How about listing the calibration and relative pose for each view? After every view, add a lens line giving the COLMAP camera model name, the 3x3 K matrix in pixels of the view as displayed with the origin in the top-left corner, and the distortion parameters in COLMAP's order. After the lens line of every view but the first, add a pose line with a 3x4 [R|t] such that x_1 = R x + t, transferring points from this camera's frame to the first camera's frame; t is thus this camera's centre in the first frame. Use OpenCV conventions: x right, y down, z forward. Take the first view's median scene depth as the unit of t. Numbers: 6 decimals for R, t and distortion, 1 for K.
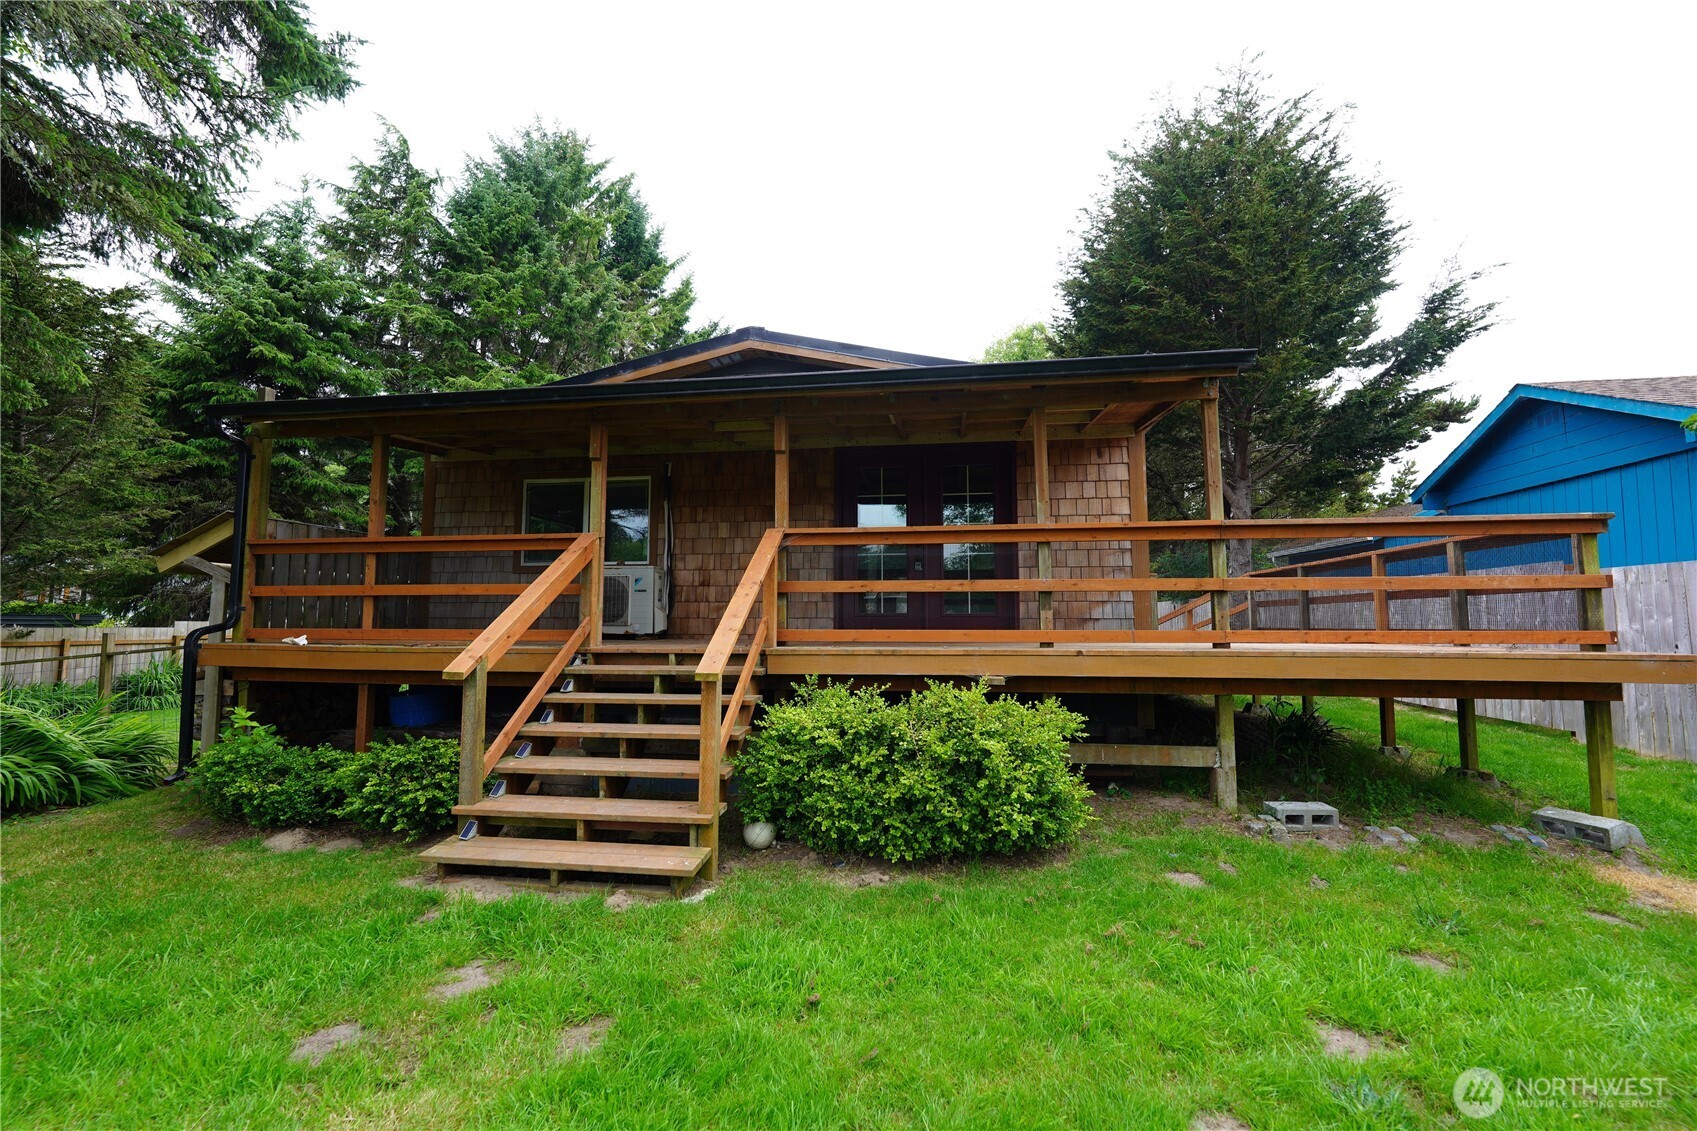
lens RADIAL K [[686.4, 0, 855.1], [0, 686.4, 567.0], [0, 0, 1]] dist [-0.003624, -0.005389]
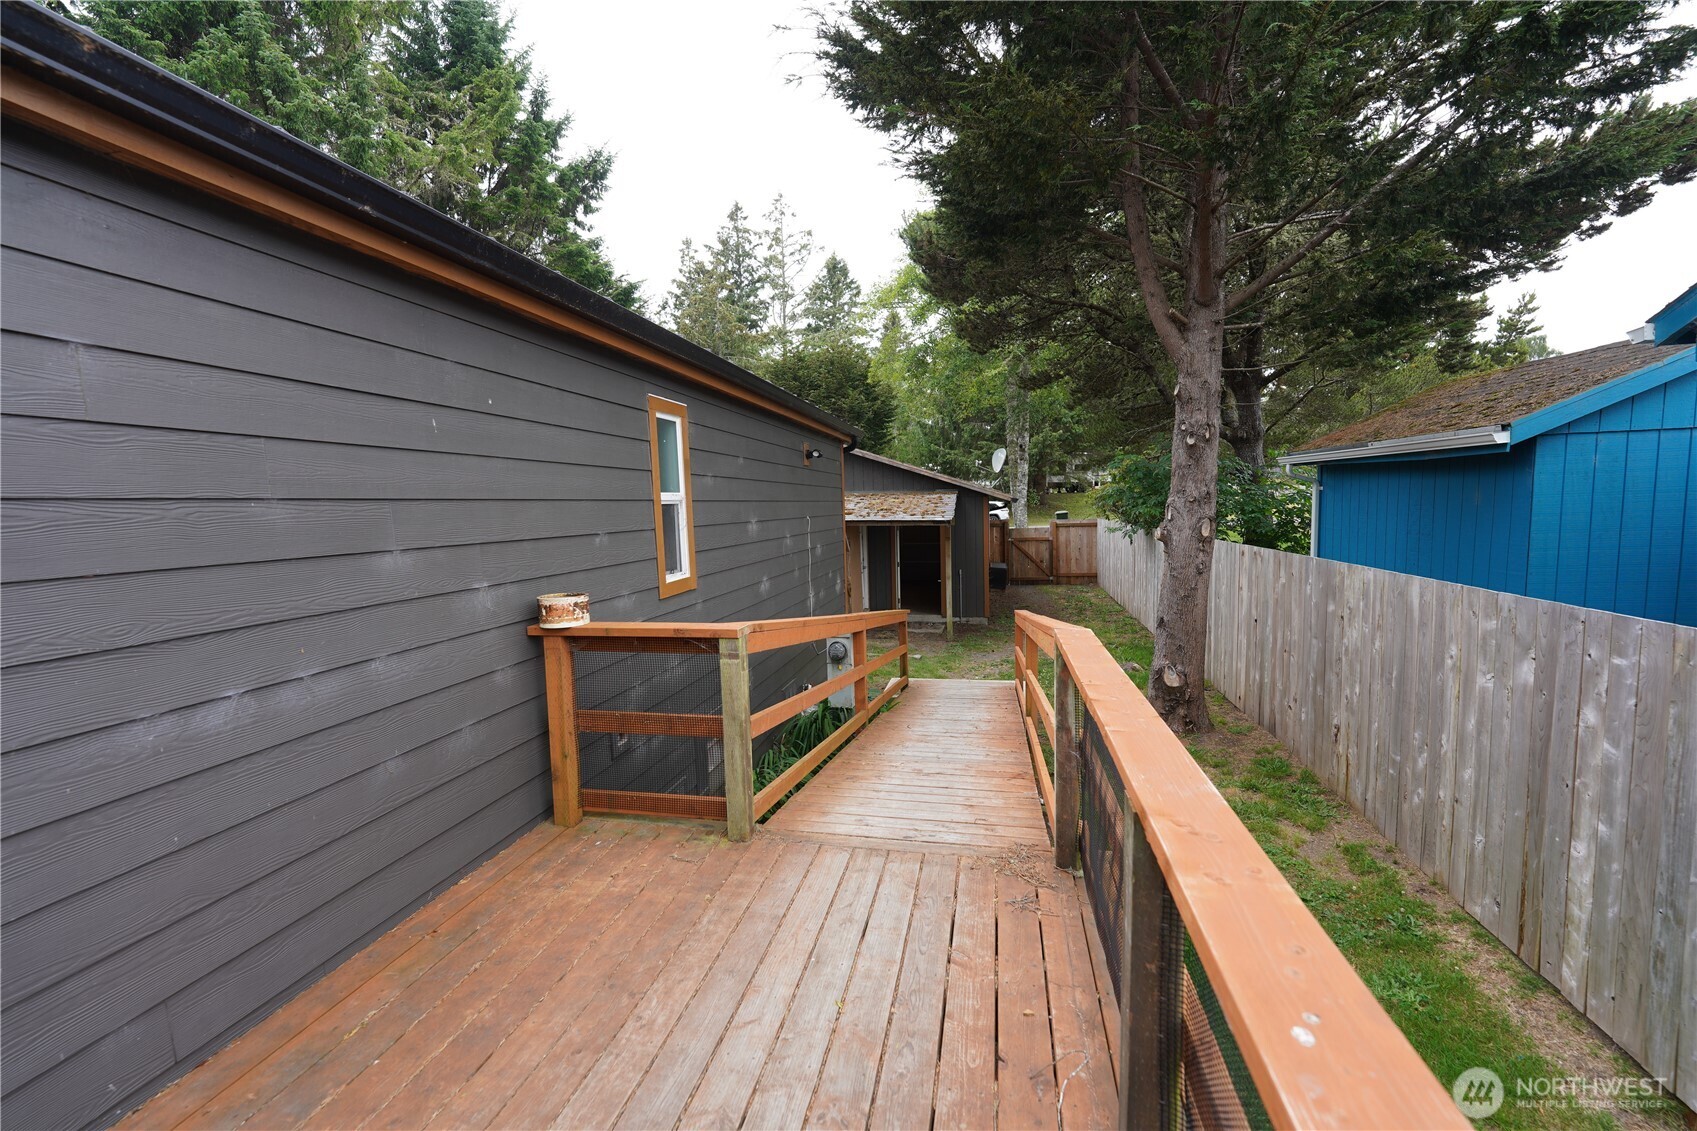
lens RADIAL K [[686.4, 0, 855.1], [0, 686.4, 567.0], [0, 0, 1]] dist [-0.003624, -0.005389]
pose [[0.997910, -0.023297, -0.060271, 0.154367], [0.033296, 0.984771, 0.170637, -0.019588], [0.055378, -0.172287, 0.983489, 0.224246]]
